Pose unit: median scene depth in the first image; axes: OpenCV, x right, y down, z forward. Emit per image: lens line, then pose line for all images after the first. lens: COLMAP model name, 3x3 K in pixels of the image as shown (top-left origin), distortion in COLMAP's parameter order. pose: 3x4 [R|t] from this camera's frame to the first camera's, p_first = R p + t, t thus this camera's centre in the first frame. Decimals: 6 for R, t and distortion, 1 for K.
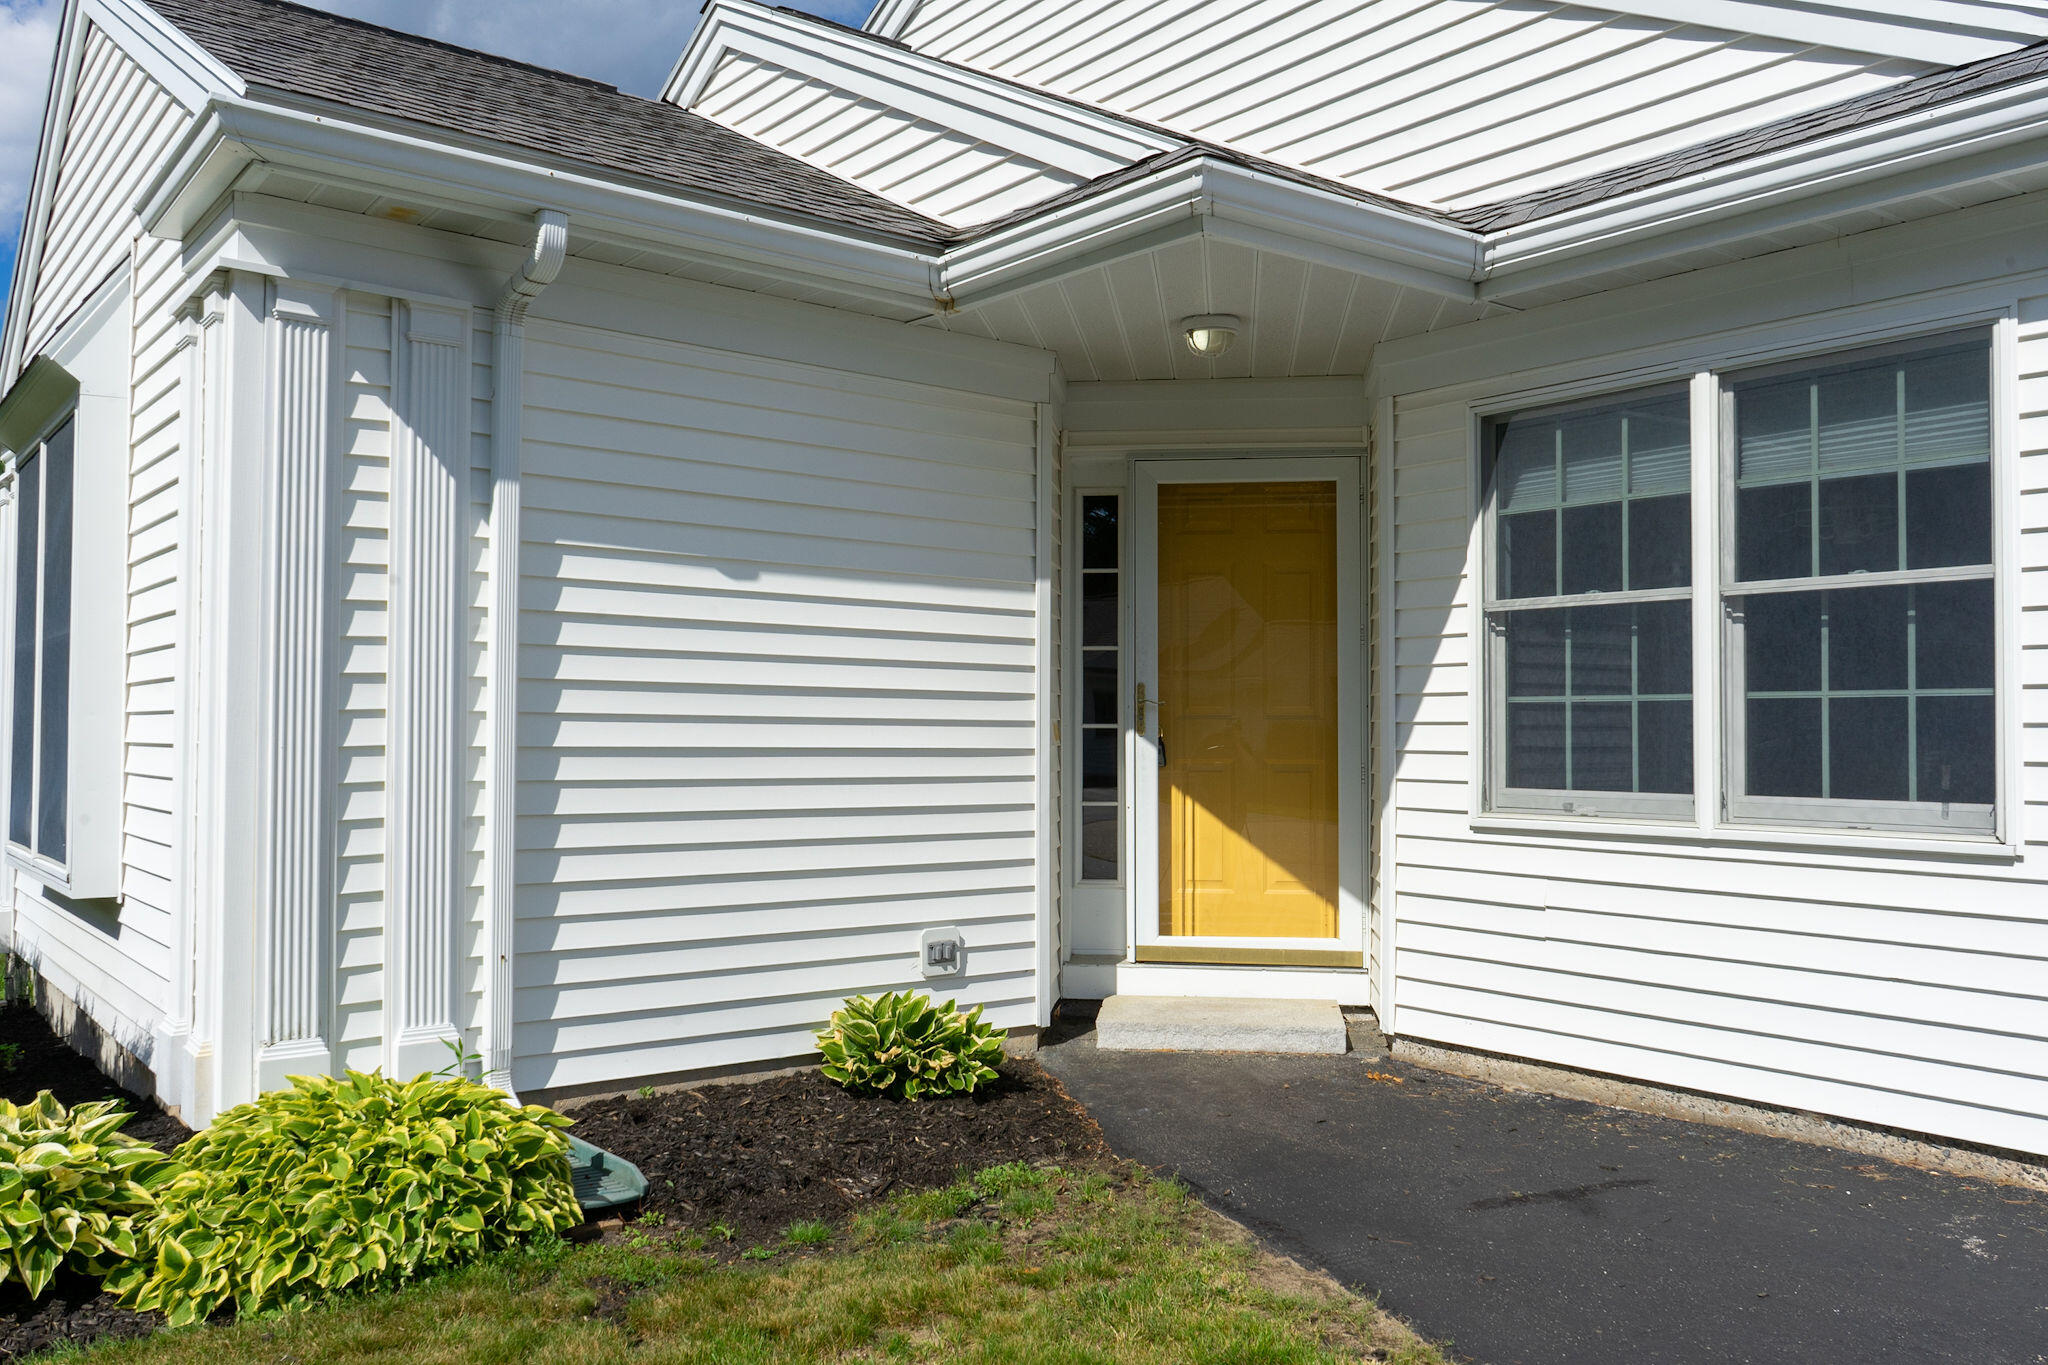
lens RADIAL K [[1644.1, 0, 1024.0], [0, 1644.1, 682.5], [0, 0, 1]] dist [-0.001968, 0.000151]
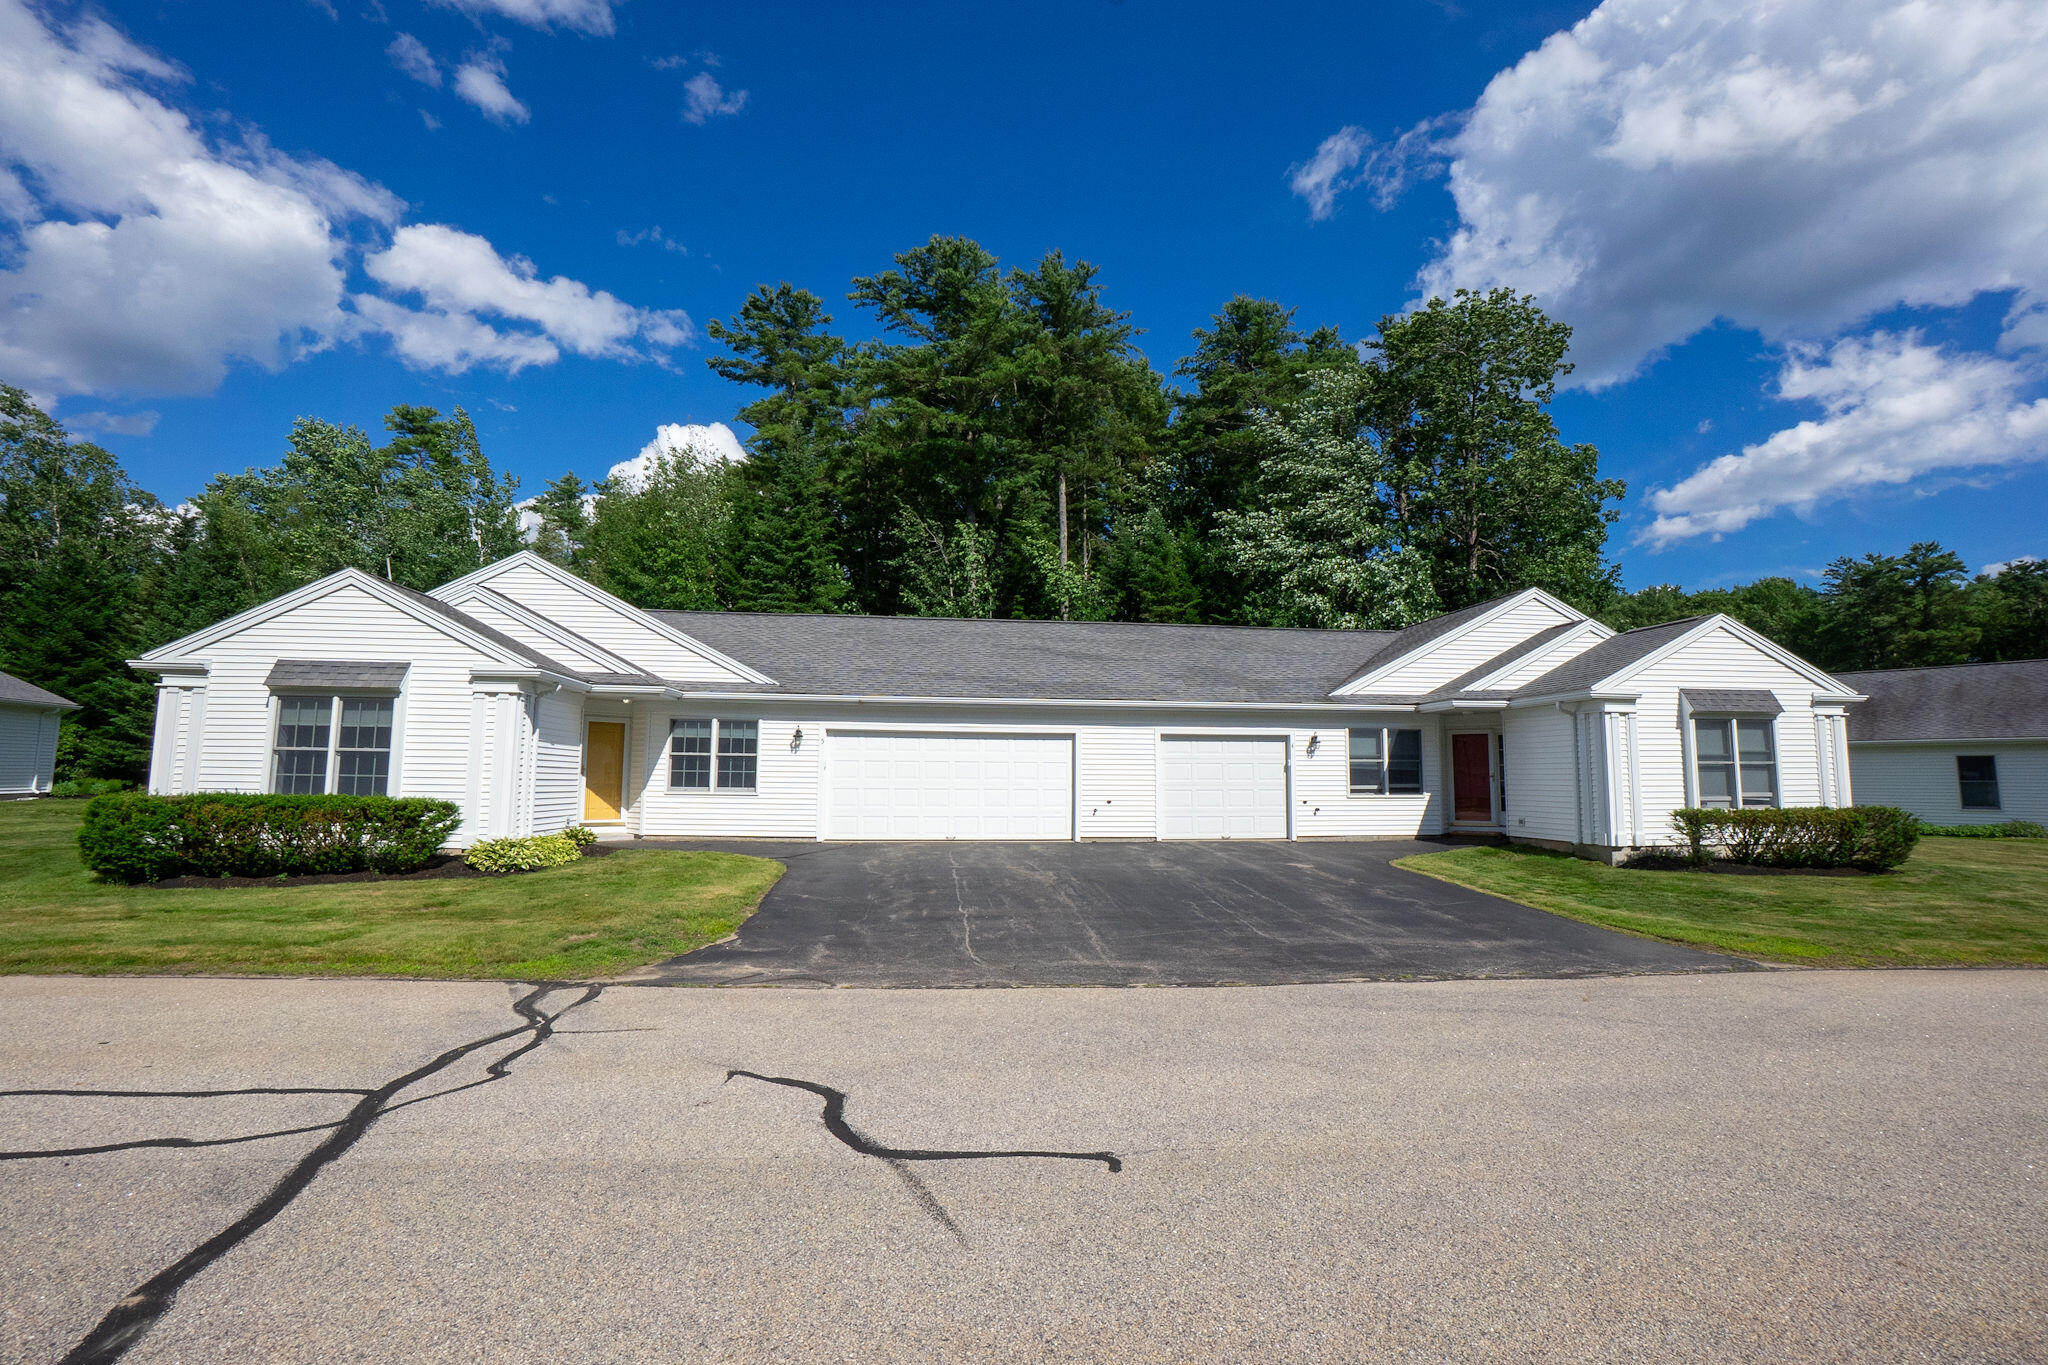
lens RADIAL K [[906.3, 0, 1026.7], [0, 906.3, 677.2], [0, 0, 1]] dist [-0.055782, 0.021999]
pose [[0.514155, 0.094459, 0.852480, -1.888080], [-0.031849, 0.995334, -0.091079, -0.072127], [-0.857106, 0.019679, 0.514765, -1.756429]]
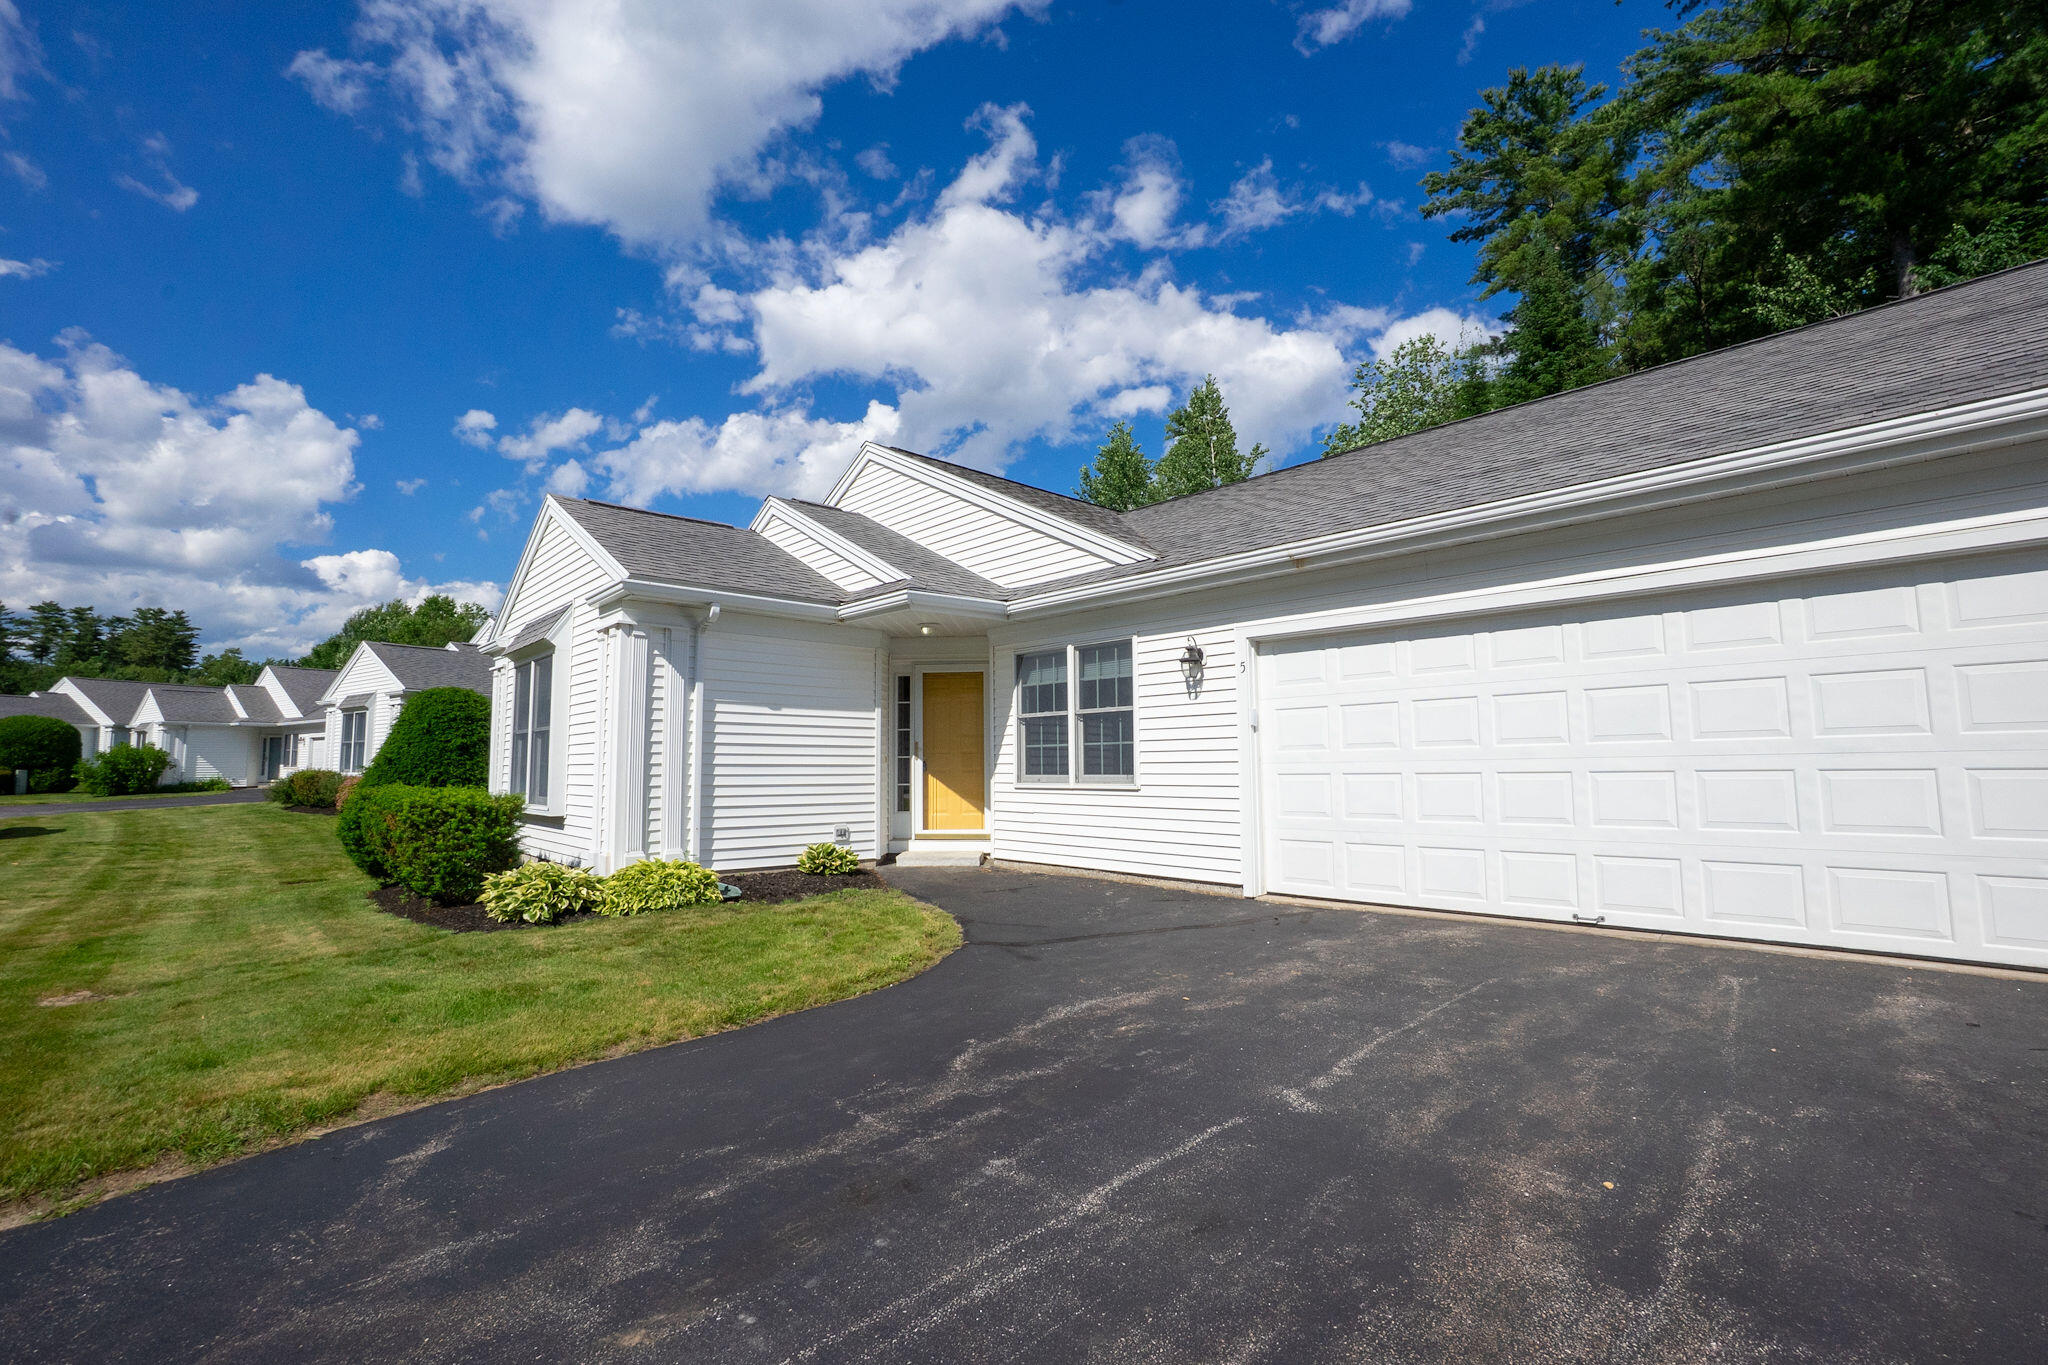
lens RADIAL K [[906.3, 0, 1026.7], [0, 906.3, 677.2], [0, 0, 1]] dist [-0.055782, 0.021999]
pose [[0.996671, -0.005001, 0.081375, 0.177987], [0.010687, 0.997518, -0.069590, -0.000434], [-0.080825, 0.070228, 0.994251, -0.790235]]
